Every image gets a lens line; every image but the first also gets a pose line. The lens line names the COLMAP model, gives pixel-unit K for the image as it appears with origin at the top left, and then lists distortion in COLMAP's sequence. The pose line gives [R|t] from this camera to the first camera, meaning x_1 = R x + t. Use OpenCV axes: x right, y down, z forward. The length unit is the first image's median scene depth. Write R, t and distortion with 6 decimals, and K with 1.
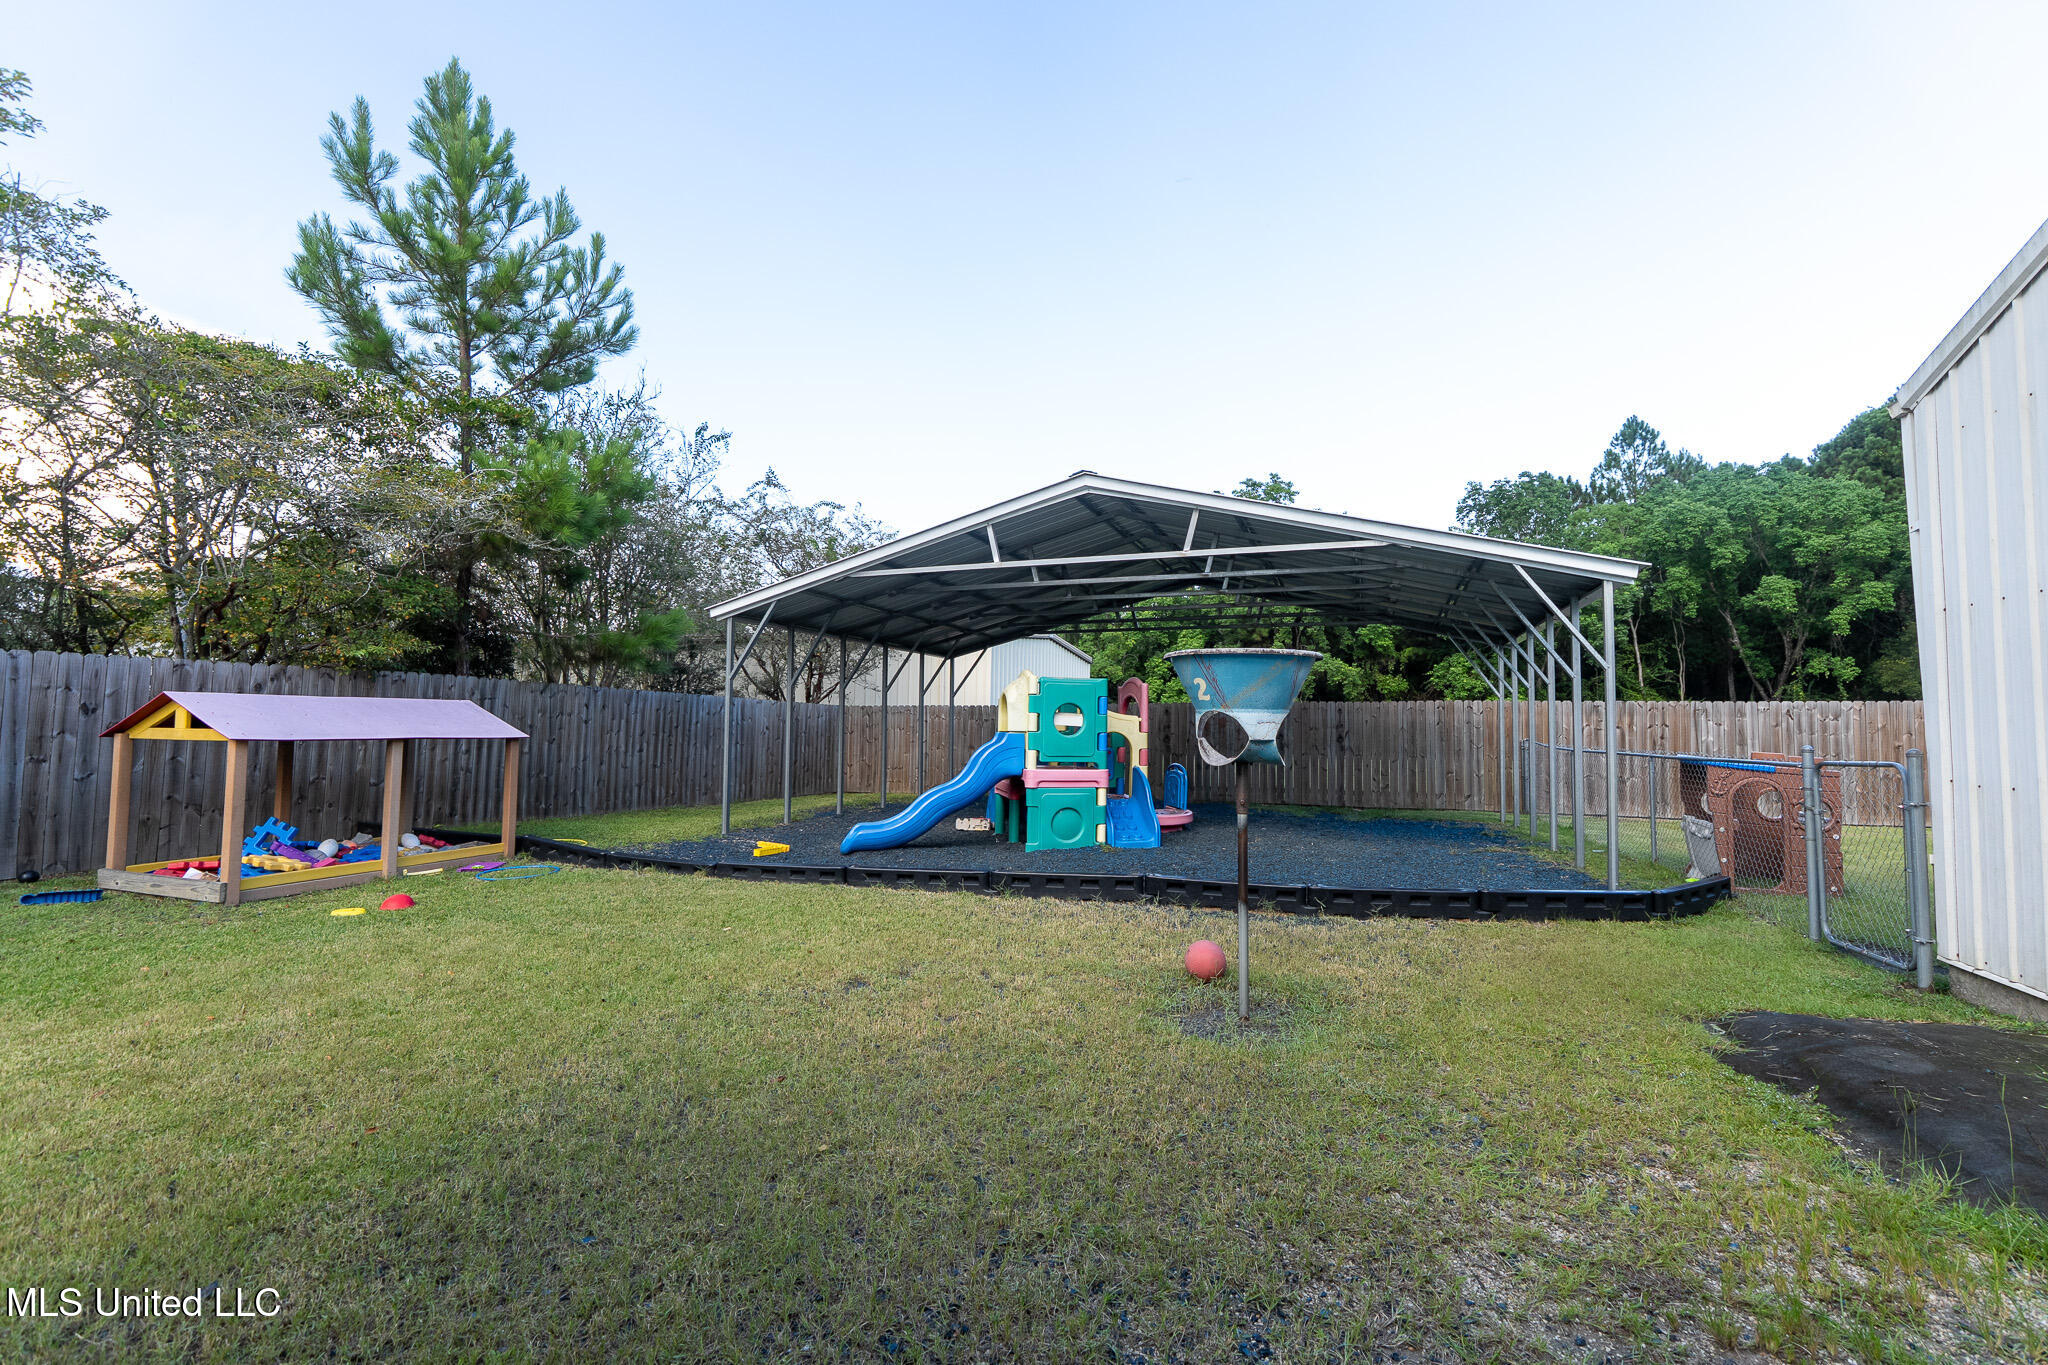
lens RADIAL K [[870.6, 0, 1023.7], [0, 870.6, 675.8], [0, 0, 1]] dist [-0.001638, -0.000191]
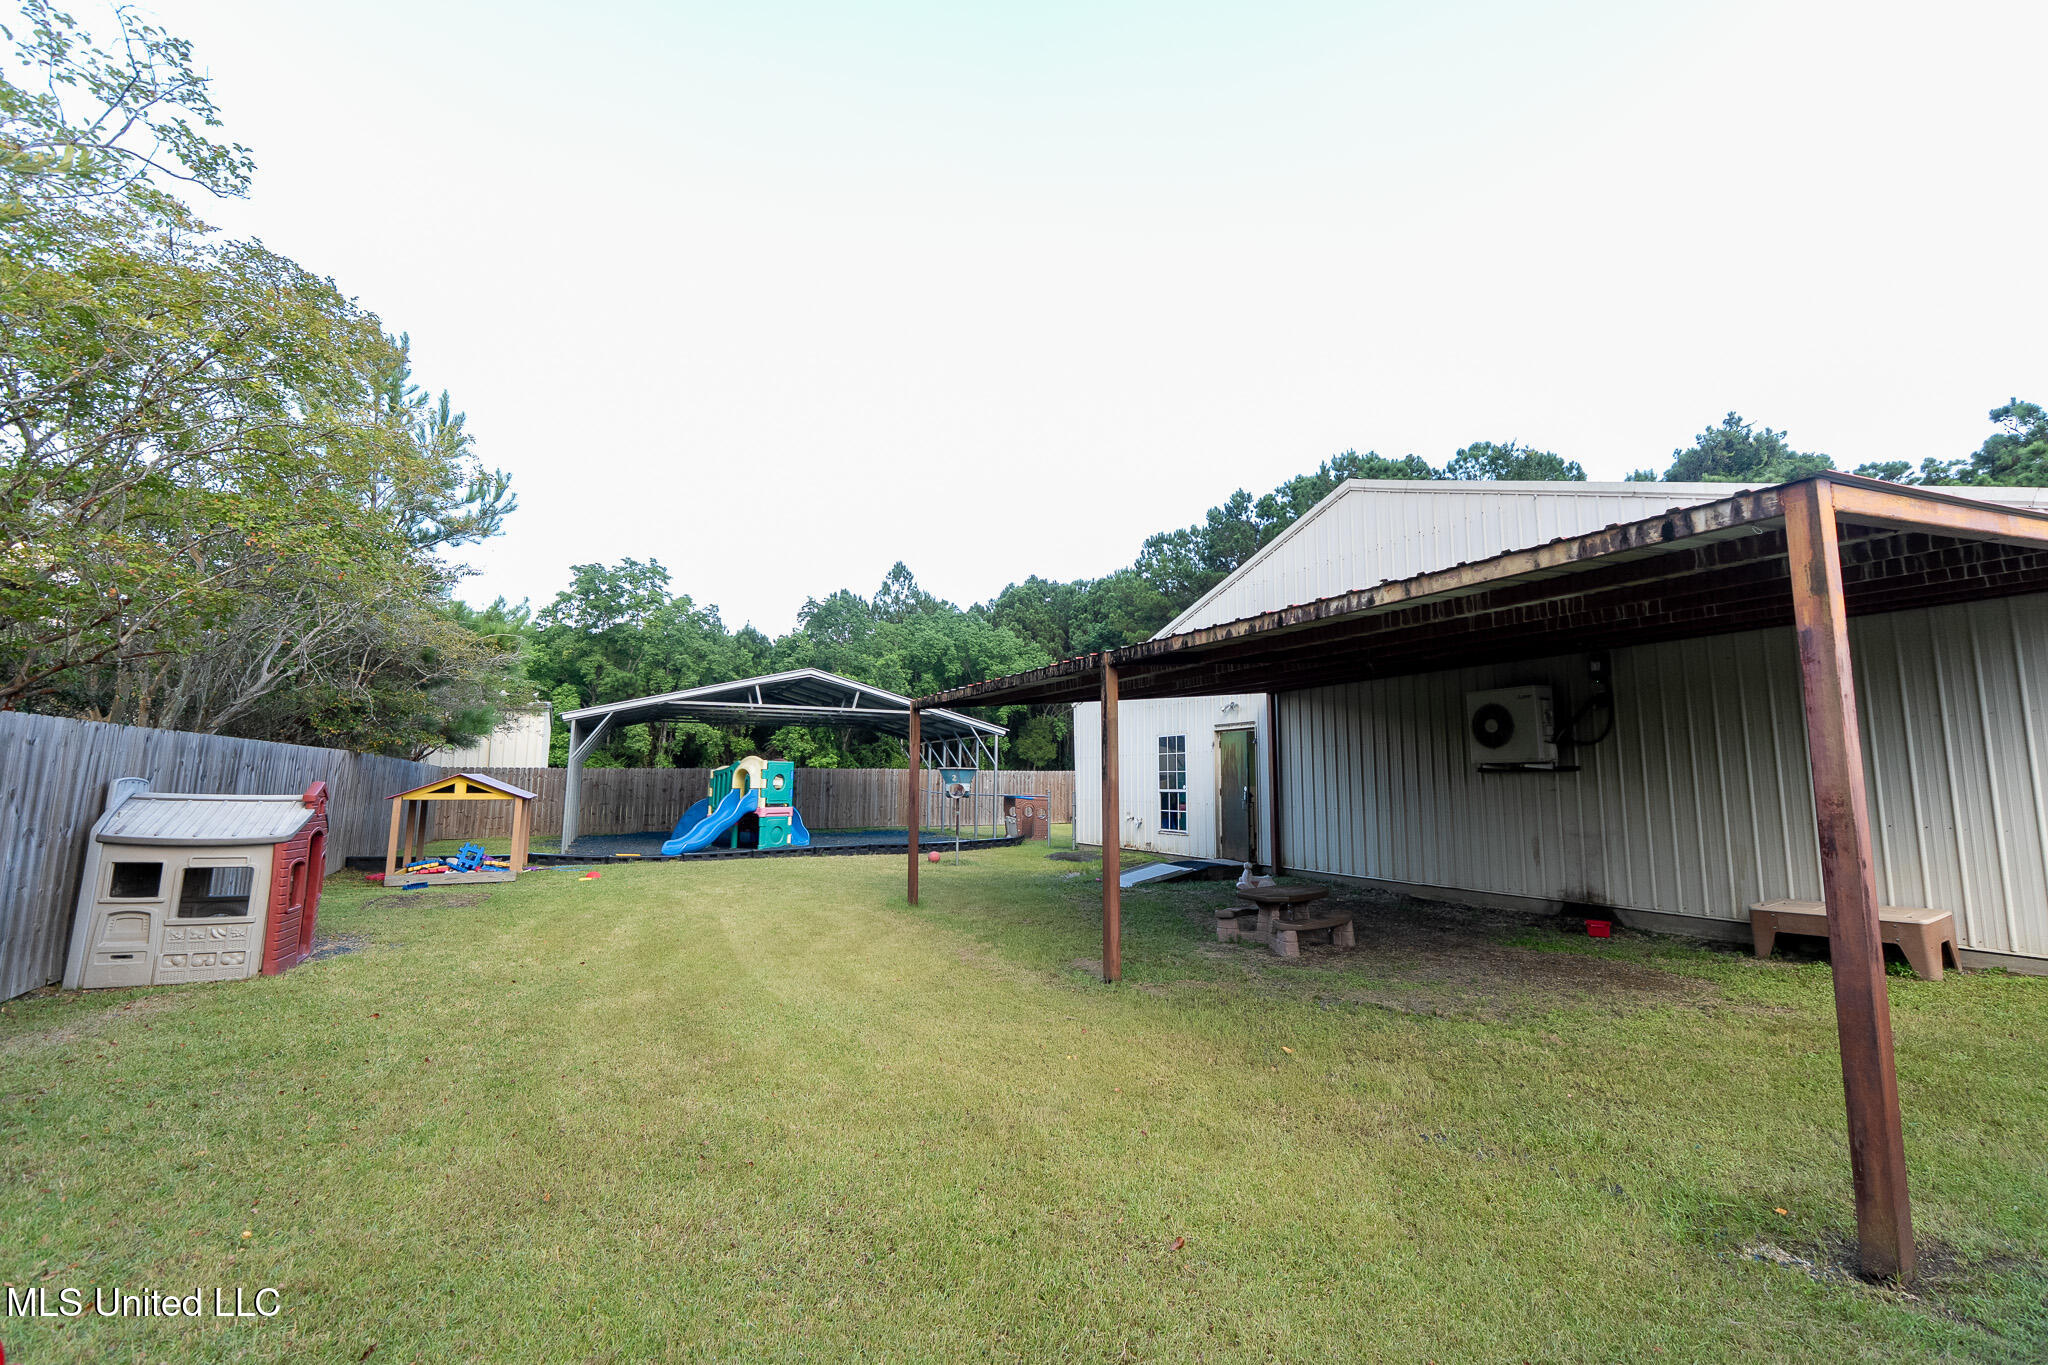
lens RADIAL K [[870.6, 0, 1026.9], [0, 870.6, 674.8], [0, 0, 1]] dist [-0.001638, -0.000191]
pose [[0.687519, 0.082505, 0.721464, -0.248501], [-0.041504, 0.996365, -0.074390, -0.017200], [-0.724980, 0.021201, 0.688444, -0.194961]]
